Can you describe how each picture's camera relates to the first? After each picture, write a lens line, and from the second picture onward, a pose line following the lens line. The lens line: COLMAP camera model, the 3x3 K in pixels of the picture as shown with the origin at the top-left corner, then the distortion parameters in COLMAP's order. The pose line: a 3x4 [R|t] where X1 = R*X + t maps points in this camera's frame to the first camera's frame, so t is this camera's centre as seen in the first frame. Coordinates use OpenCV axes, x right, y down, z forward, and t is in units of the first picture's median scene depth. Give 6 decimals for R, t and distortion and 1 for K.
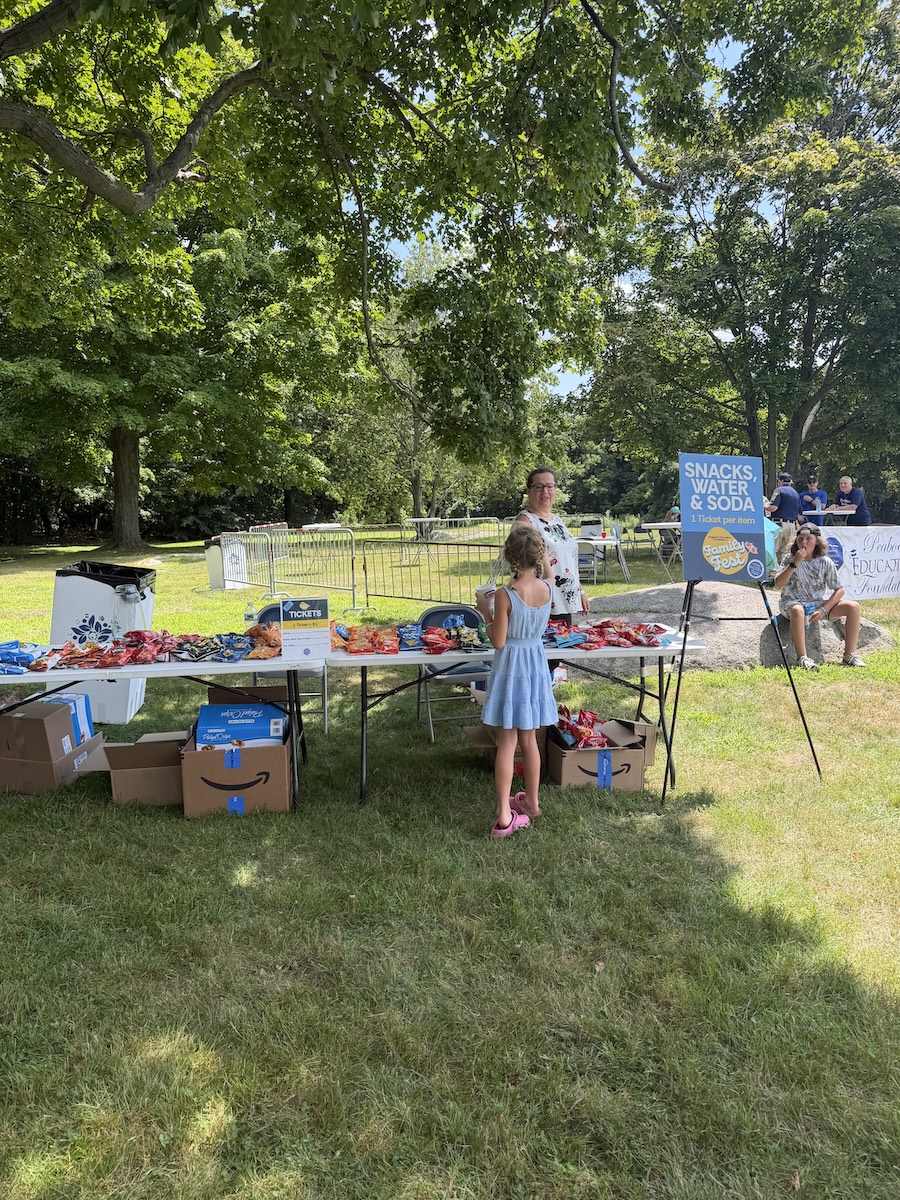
lens RADIAL K [[826.2, 0, 454.2], [0, 826.2, 597.8], [0, 0, 1]] dist [-0.011390, -0.001274]
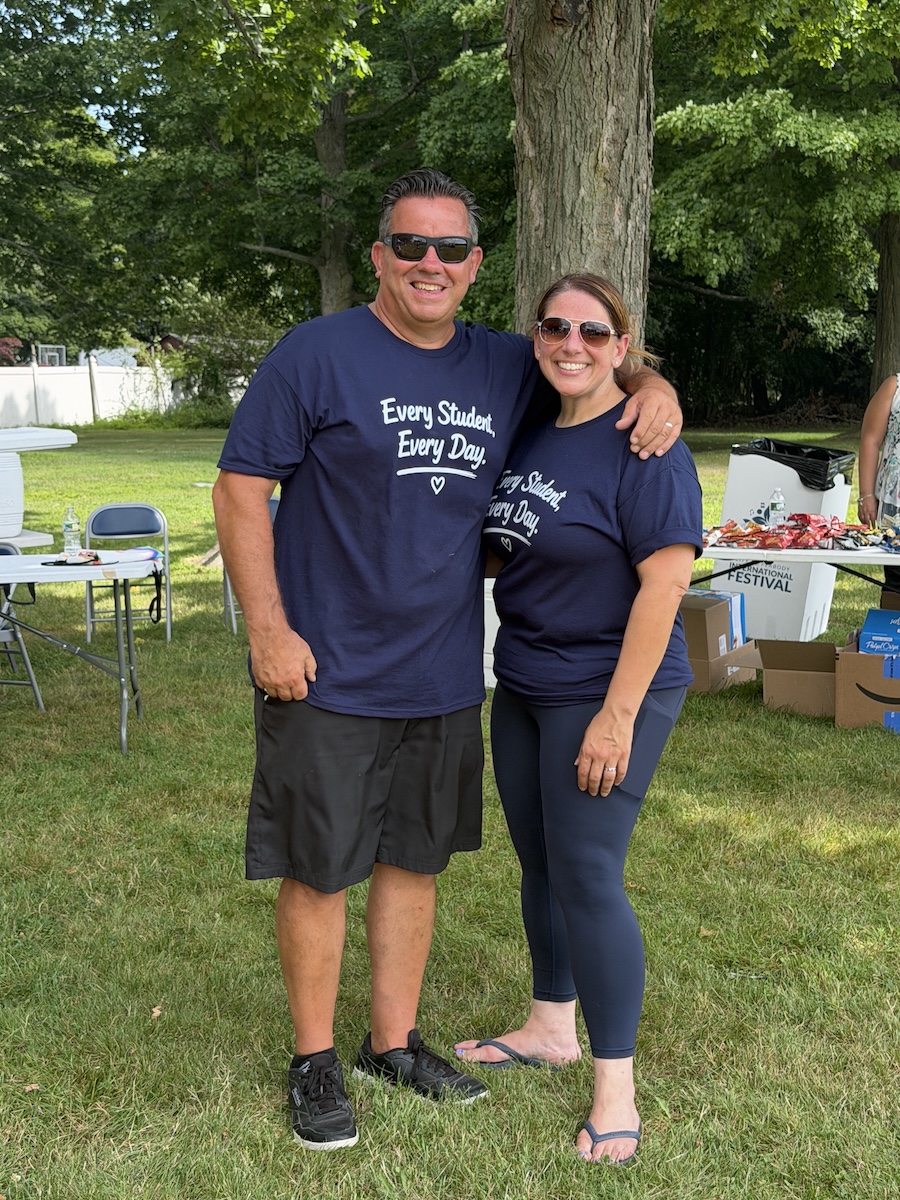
lens RADIAL K [[1835.0, 0, 450.4], [0, 1835.0, 600.5], [0, 0, 1]] dist [-0.065934, 0.000000]
pose [[0.811469, 0.086028, -0.578029, 0.429834], [-0.072476, 0.996284, 0.046531, 0.067541], [0.579884, 0.004135, 0.814689, -0.775829]]
